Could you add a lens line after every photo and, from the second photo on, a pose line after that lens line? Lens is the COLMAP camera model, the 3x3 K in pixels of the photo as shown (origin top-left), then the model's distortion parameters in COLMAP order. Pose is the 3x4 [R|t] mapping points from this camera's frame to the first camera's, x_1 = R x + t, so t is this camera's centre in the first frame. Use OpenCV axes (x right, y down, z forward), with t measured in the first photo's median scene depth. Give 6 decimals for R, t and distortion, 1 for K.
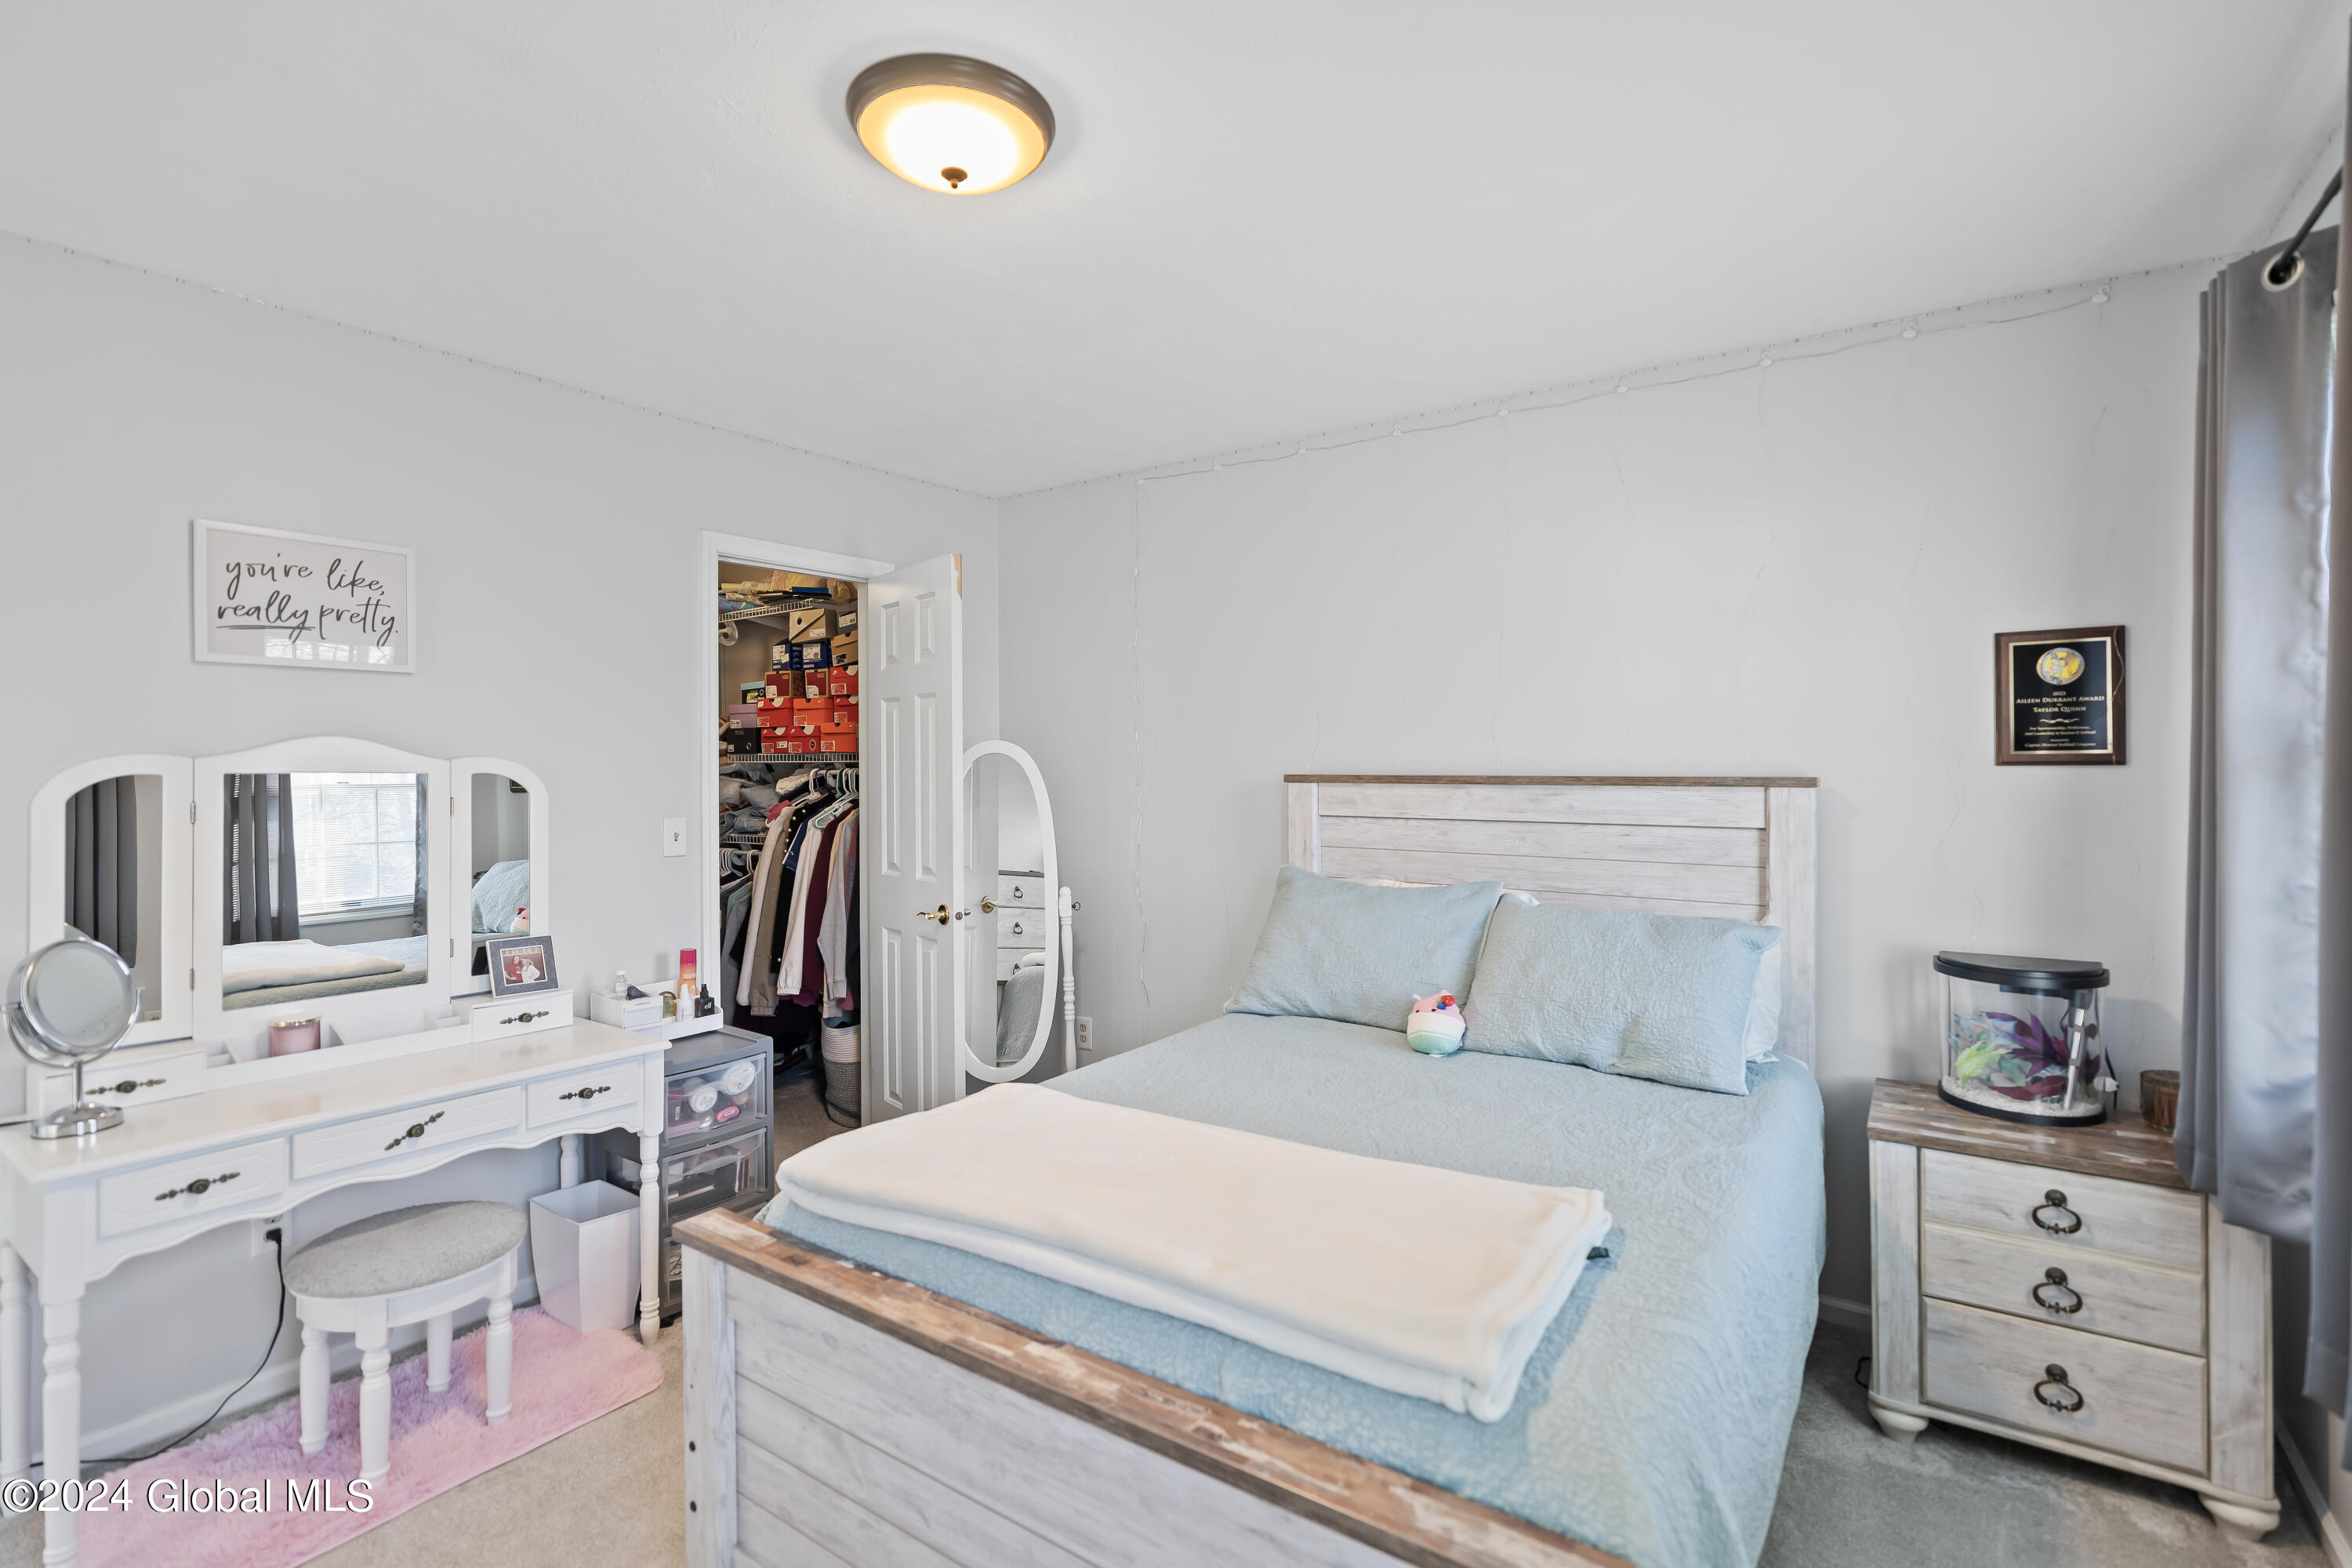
lens RADIAL K [[1075.9, 0, 1184.6], [0, 1075.9, 774.6], [0, 0, 1]] dist [-0.005023, 0.000008]
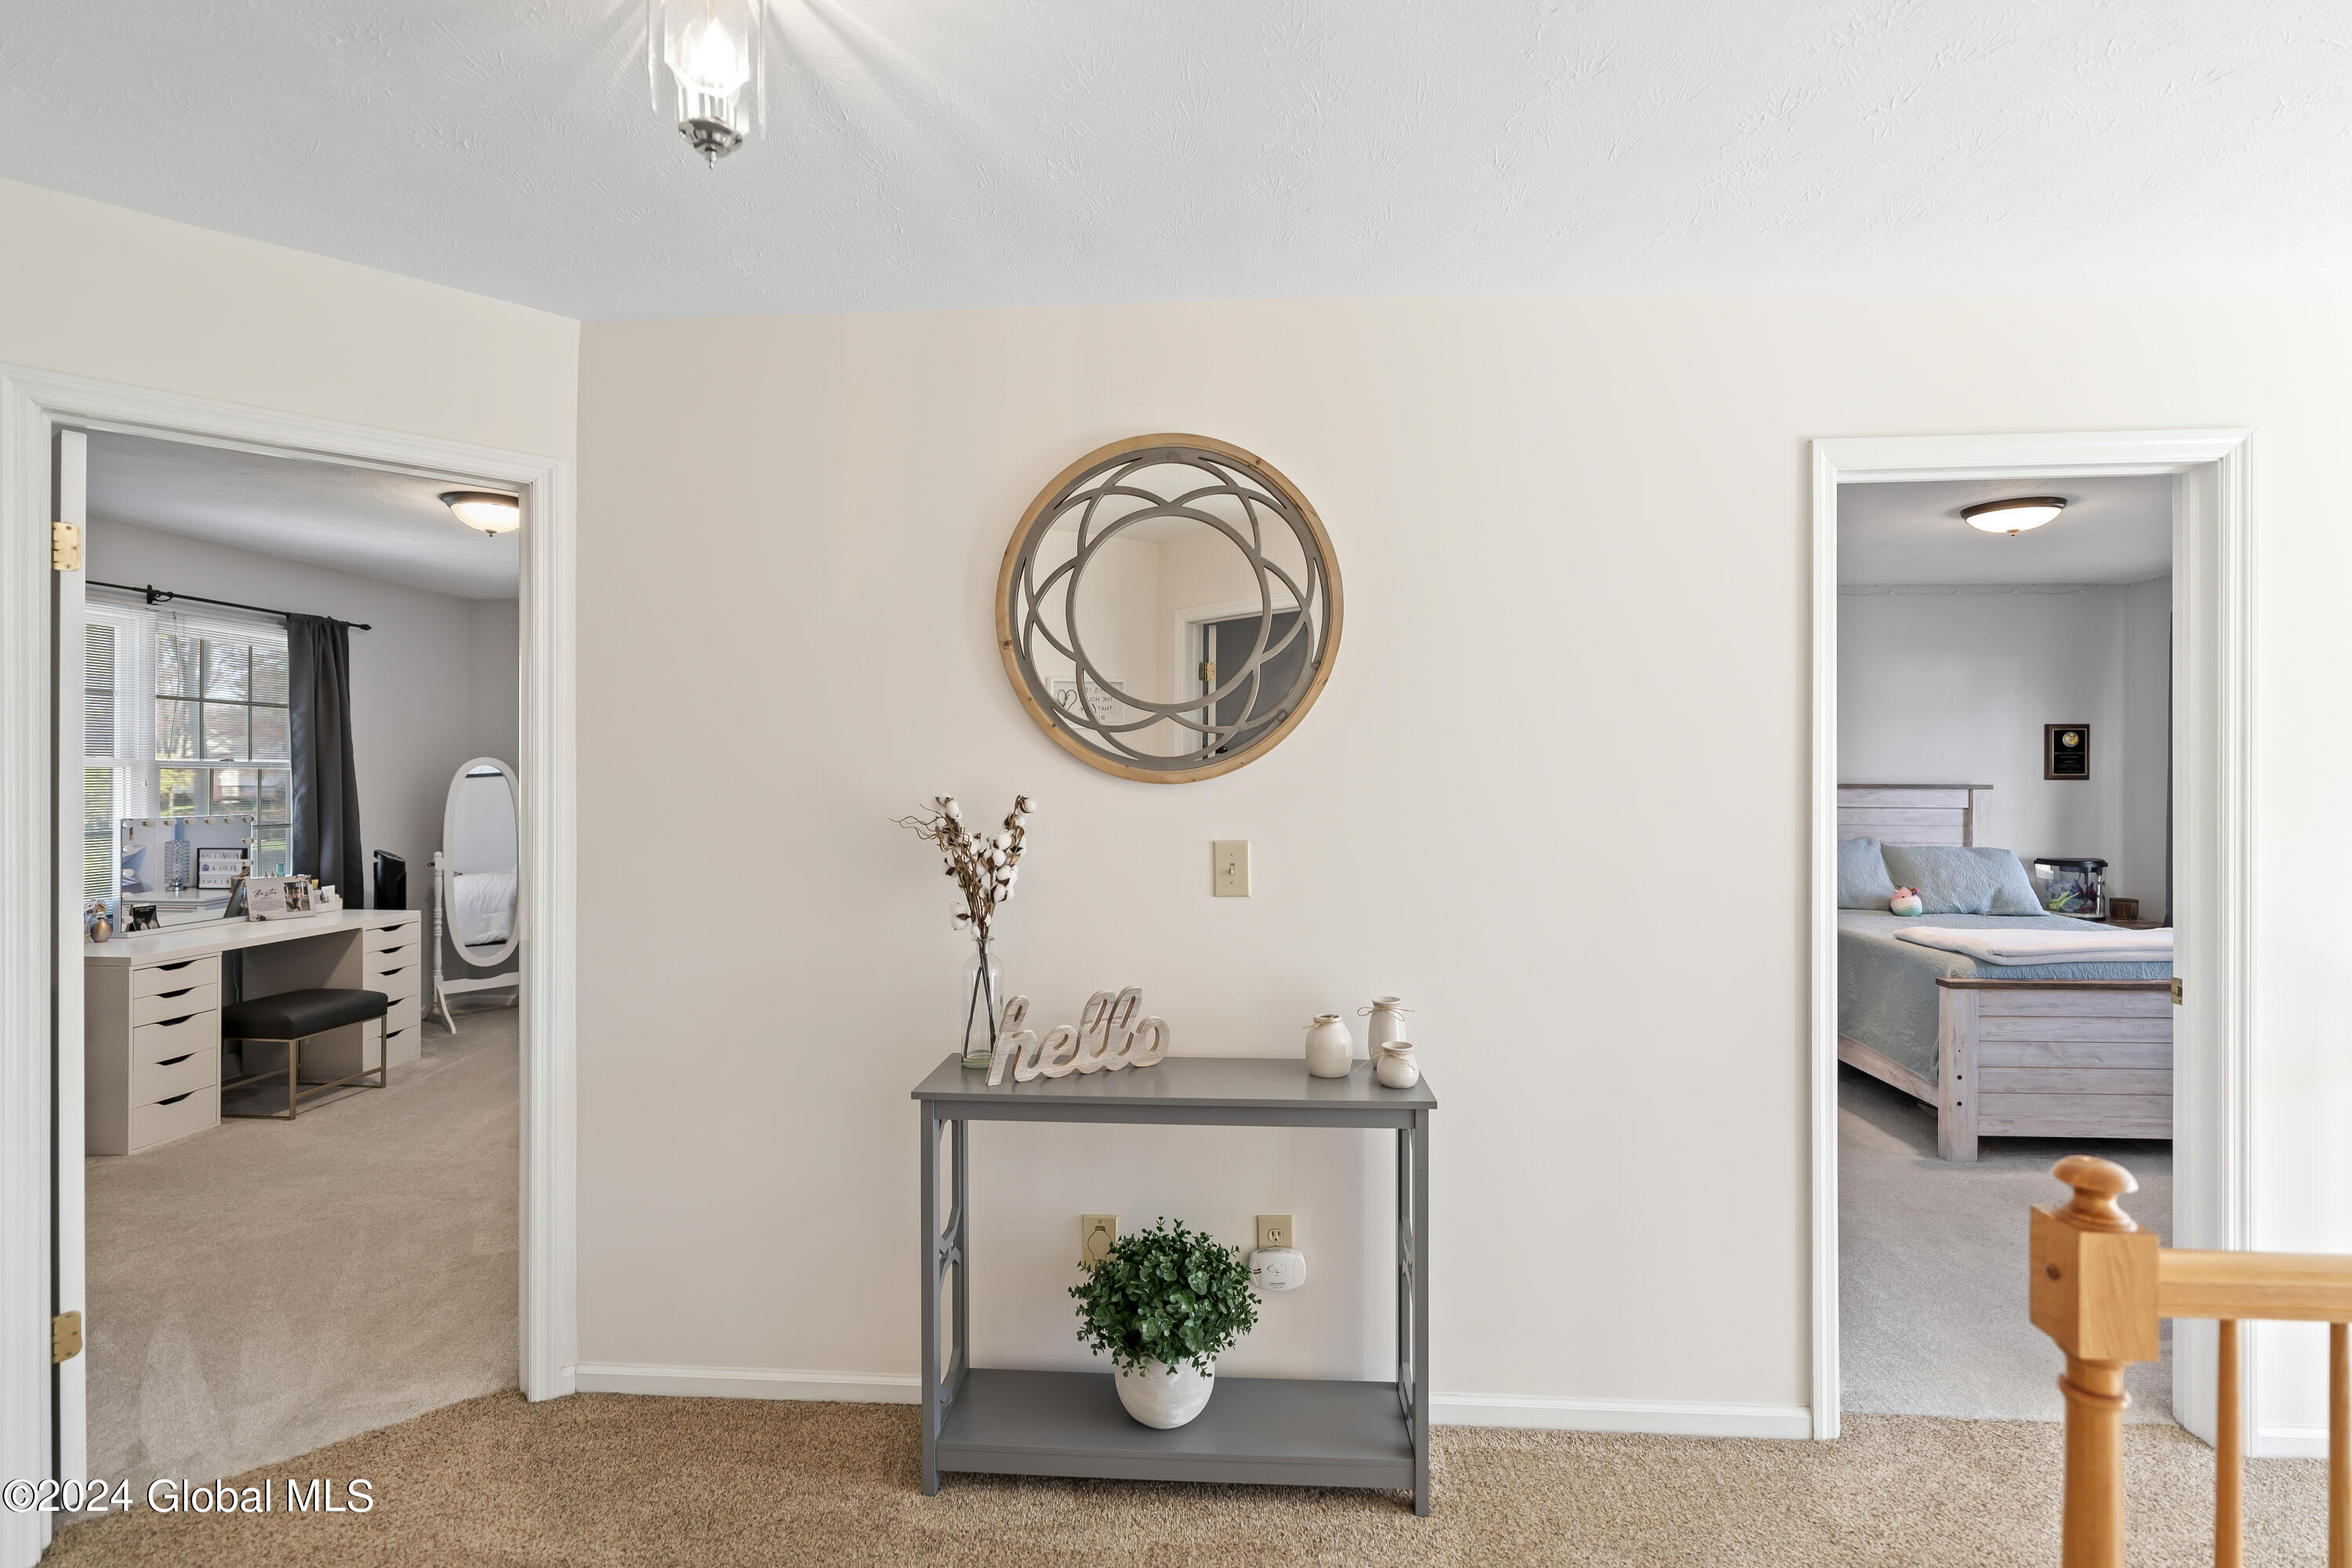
lens RADIAL K [[1075.9, 0, 1171.5], [0, 1075.9, 779.5], [0, 0, 1]] dist [-0.005023, 0.000008]
pose [[0.869338, 0.004634, 0.494196, -2.158021], [-0.003141, 0.999988, -0.003852, 0.005867], [-0.494208, 0.001796, 0.869342, -0.111062]]
